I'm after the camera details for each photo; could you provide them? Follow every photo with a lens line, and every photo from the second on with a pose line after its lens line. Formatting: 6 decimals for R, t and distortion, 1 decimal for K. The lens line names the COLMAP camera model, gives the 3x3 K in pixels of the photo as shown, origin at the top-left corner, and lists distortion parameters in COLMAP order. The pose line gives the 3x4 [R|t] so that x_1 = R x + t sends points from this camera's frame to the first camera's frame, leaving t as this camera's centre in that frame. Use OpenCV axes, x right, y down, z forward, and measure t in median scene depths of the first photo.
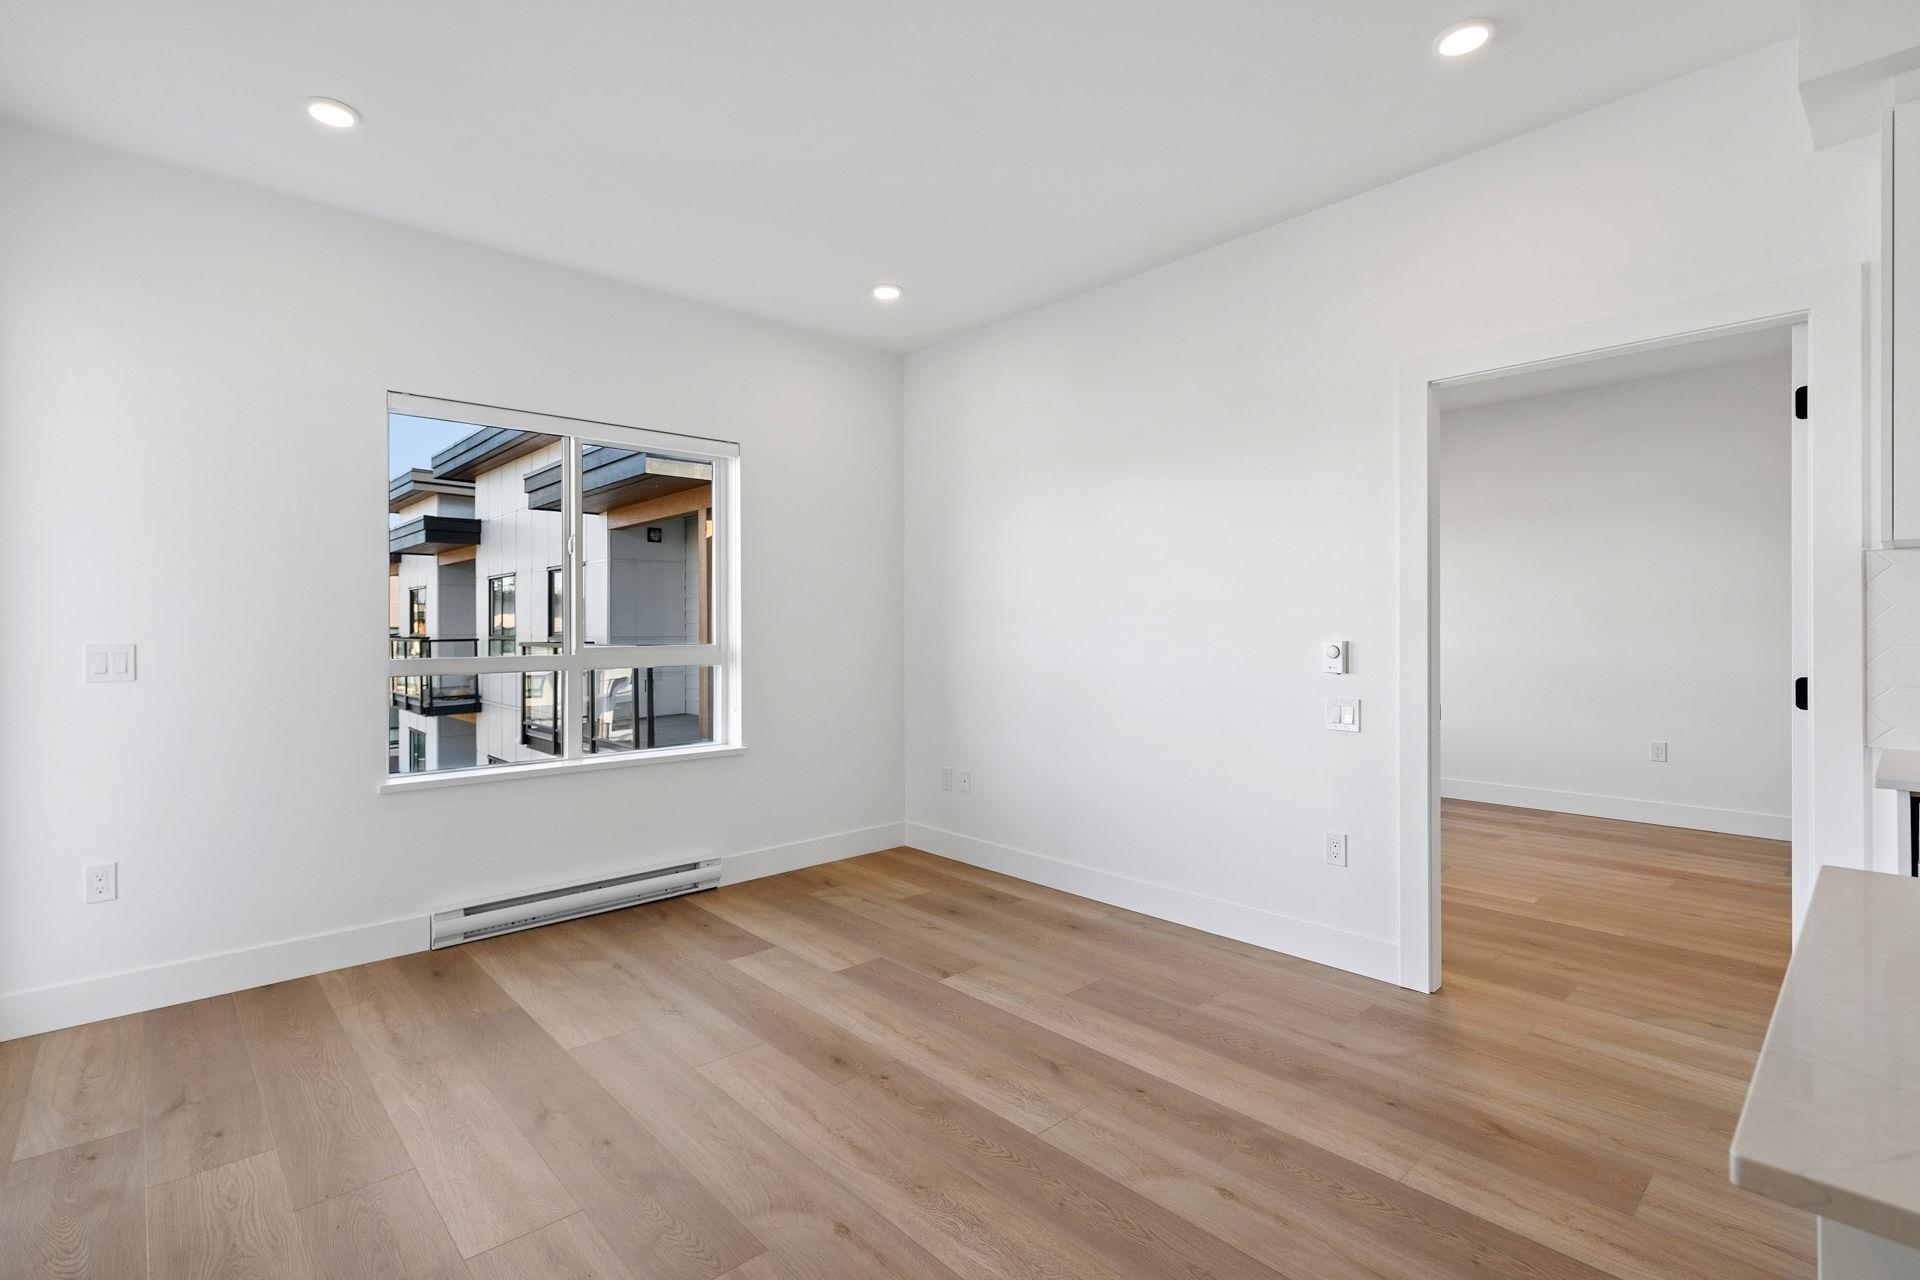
lens RADIAL K [[886.7, 0, 939.3], [0, 886.7, 633.6], [0, 0, 1]] dist [-0.001897, 0.000490]
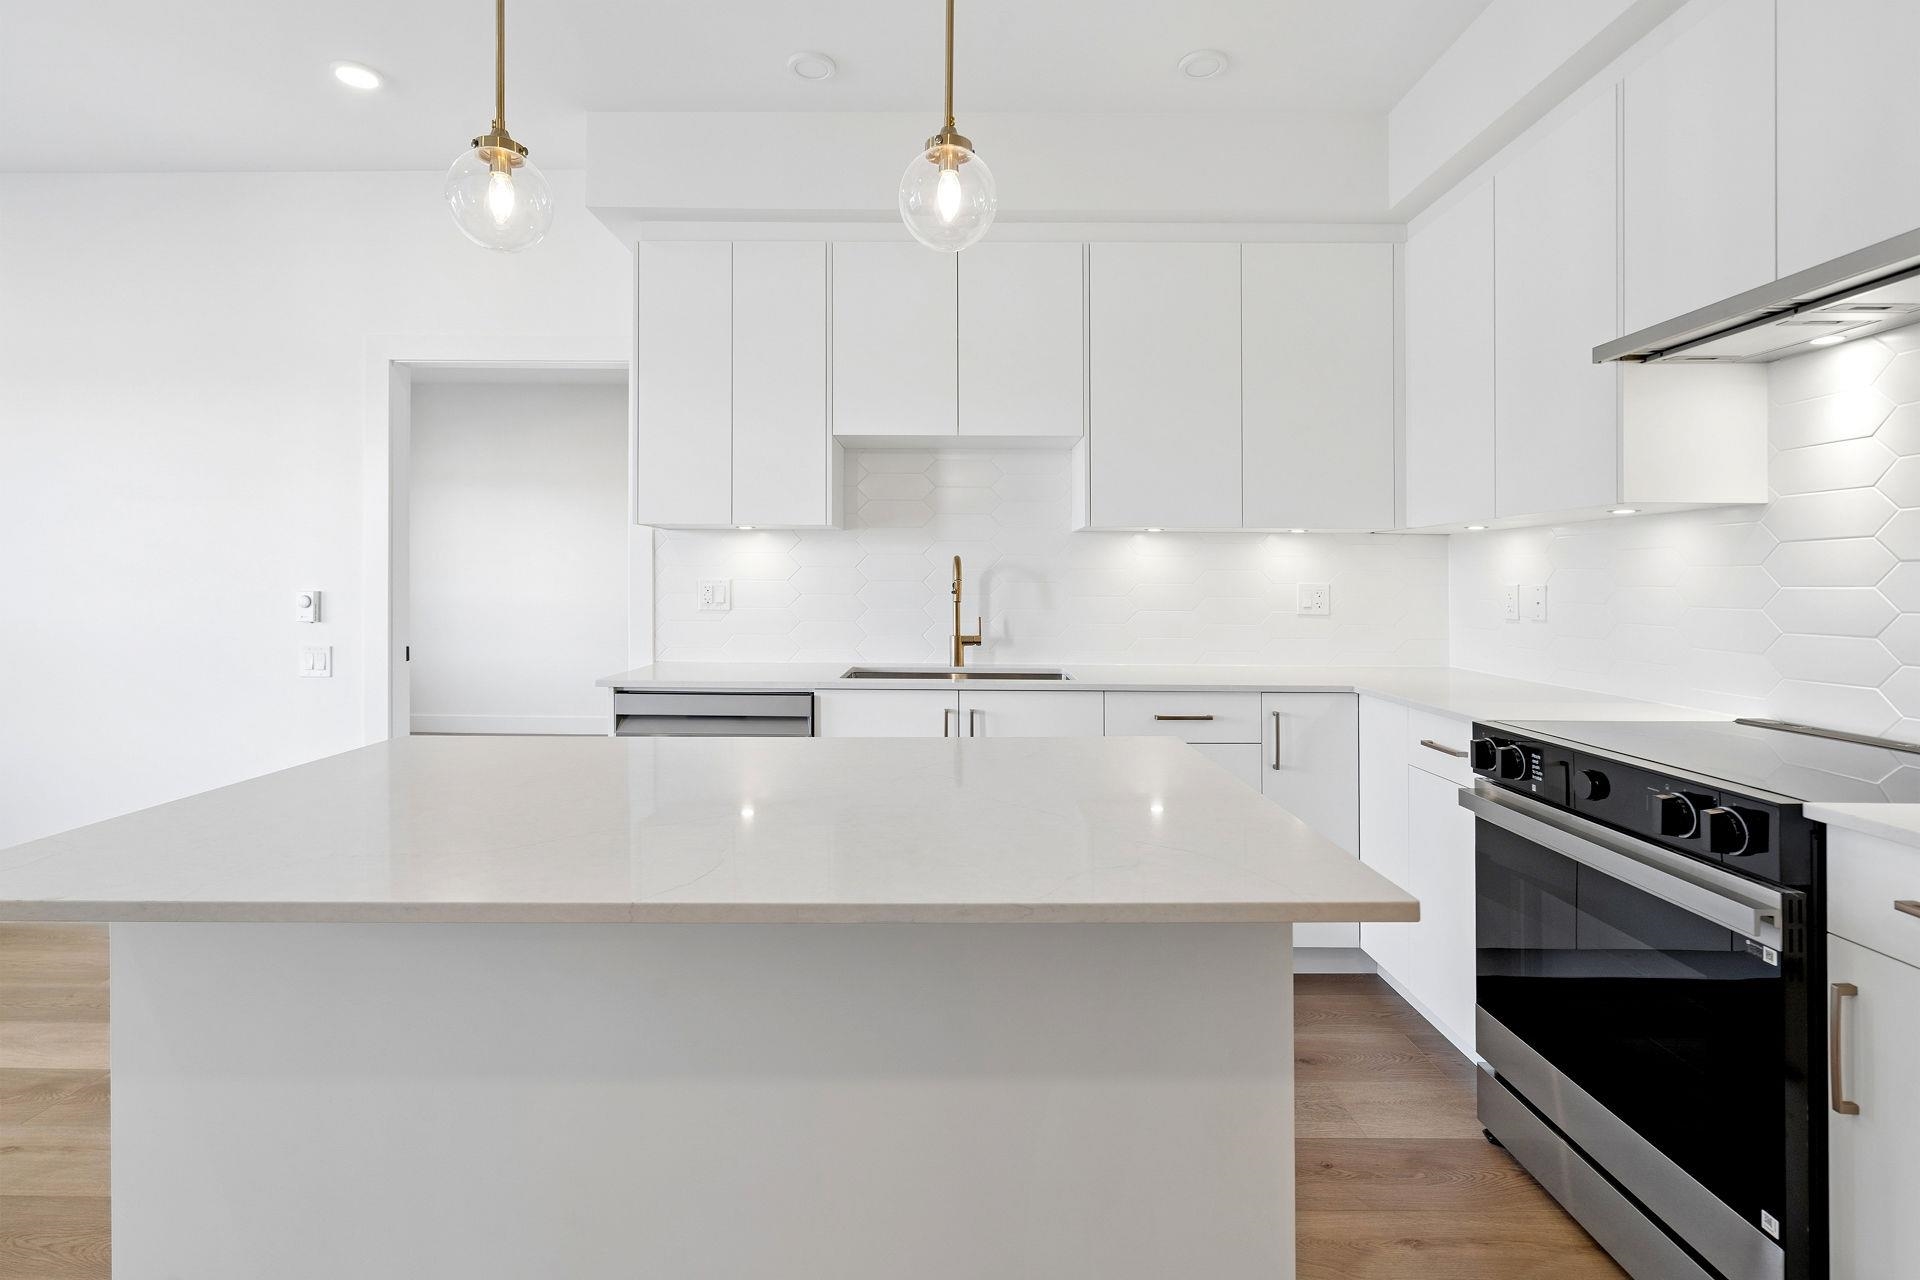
lens RADIAL K [[903.4, 0, 951.0], [0, 903.4, 581.5], [0, 0, 1]] dist [-0.002677, -0.001241]
pose [[0.684616, 0.005840, 0.728881, 0.201240], [-0.003541, 0.999983, -0.004686, -0.000658], [-0.728896, 0.000628, 0.684625, -0.293543]]
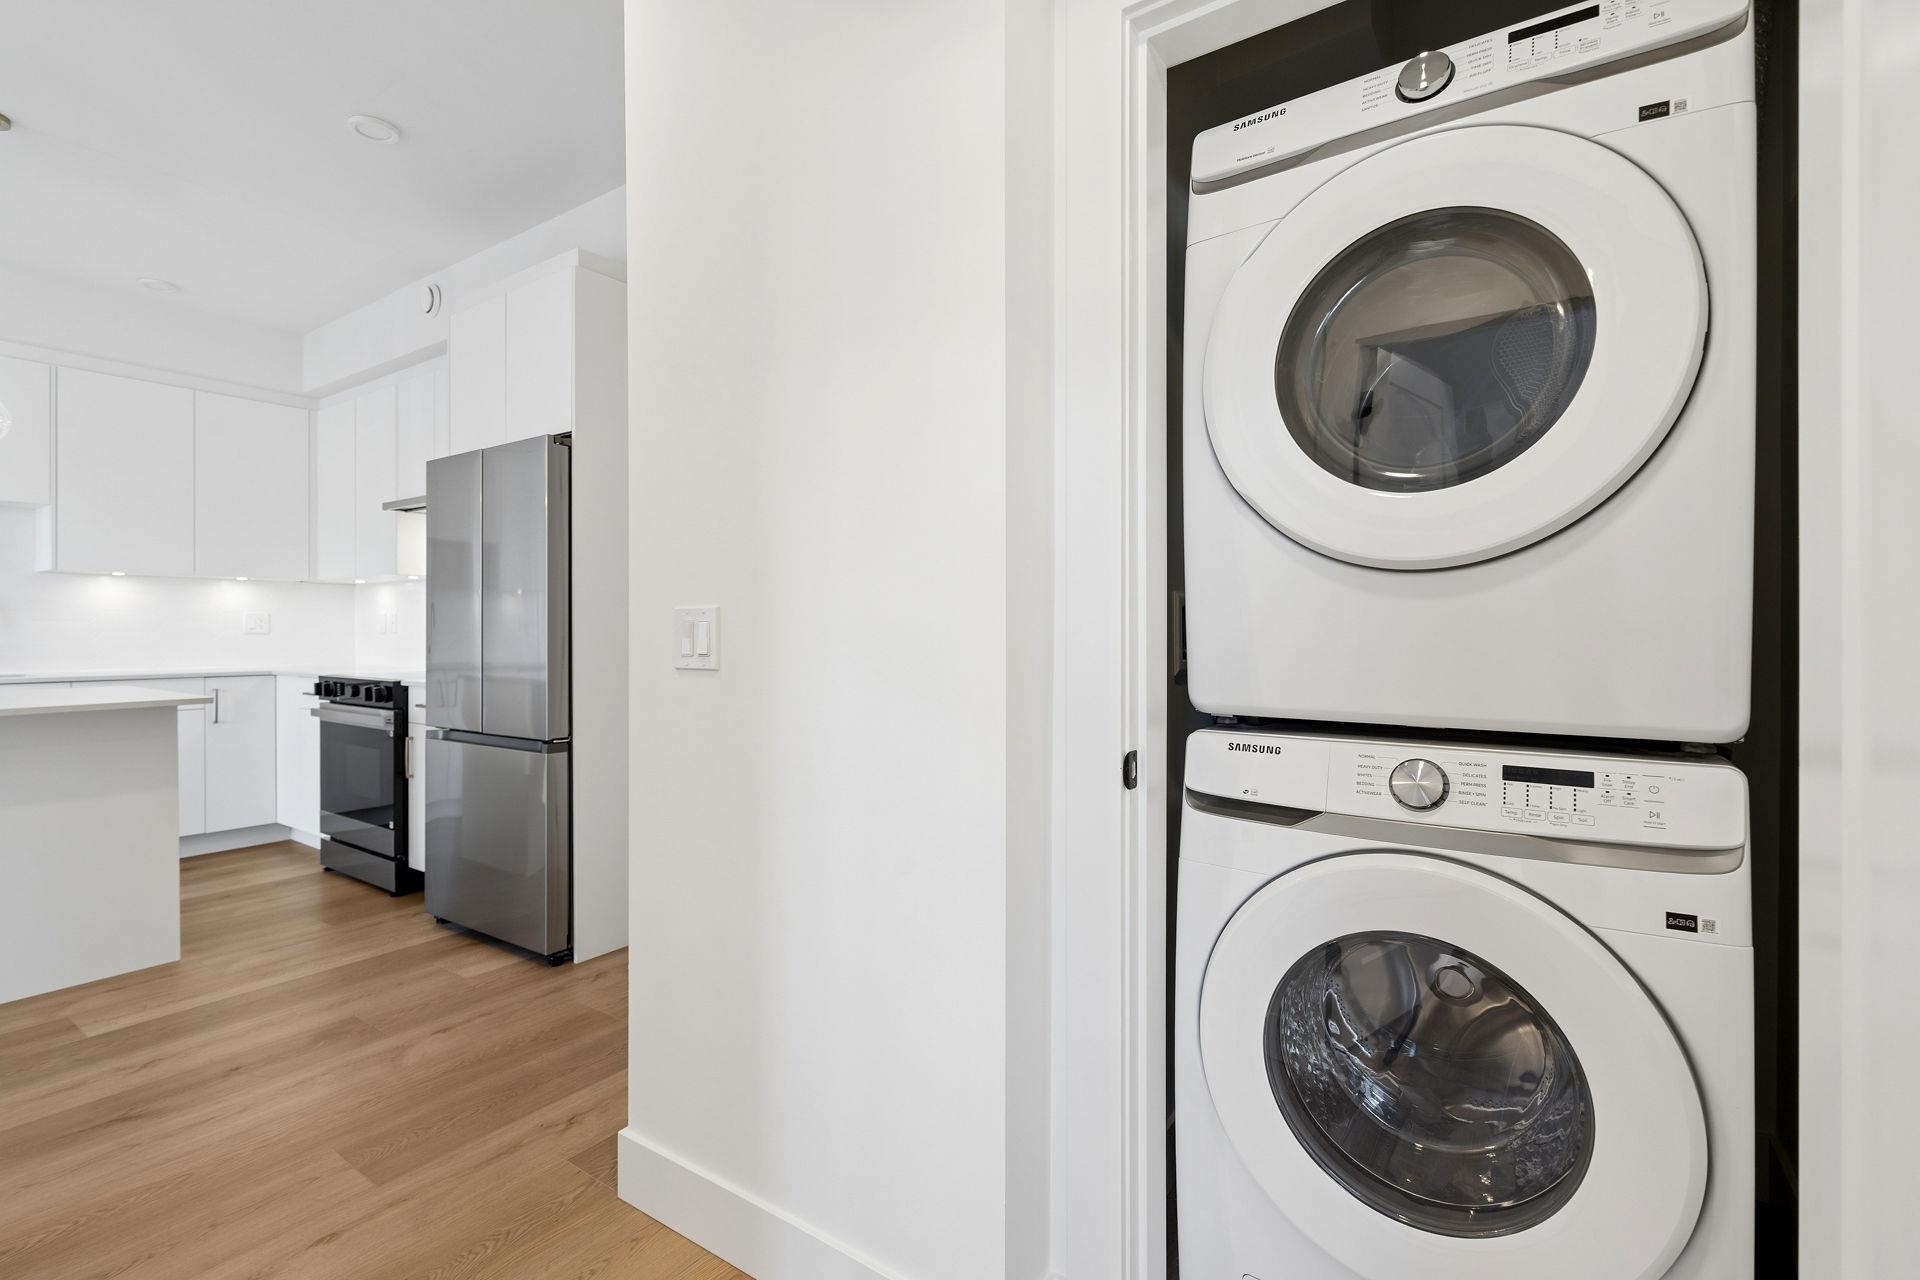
lens RADIAL K [[884.7, 0, 937.8], [0, 884.7, 618.0], [0, 0, 1]] dist [-0.003201, 0.000106]
pose [[-0.215012, 0.001533, 0.976610, -0.601296], [-0.000714, 0.999998, -0.001727, 0.006776], [-0.976611, -0.001068, -0.215010, -0.759853]]
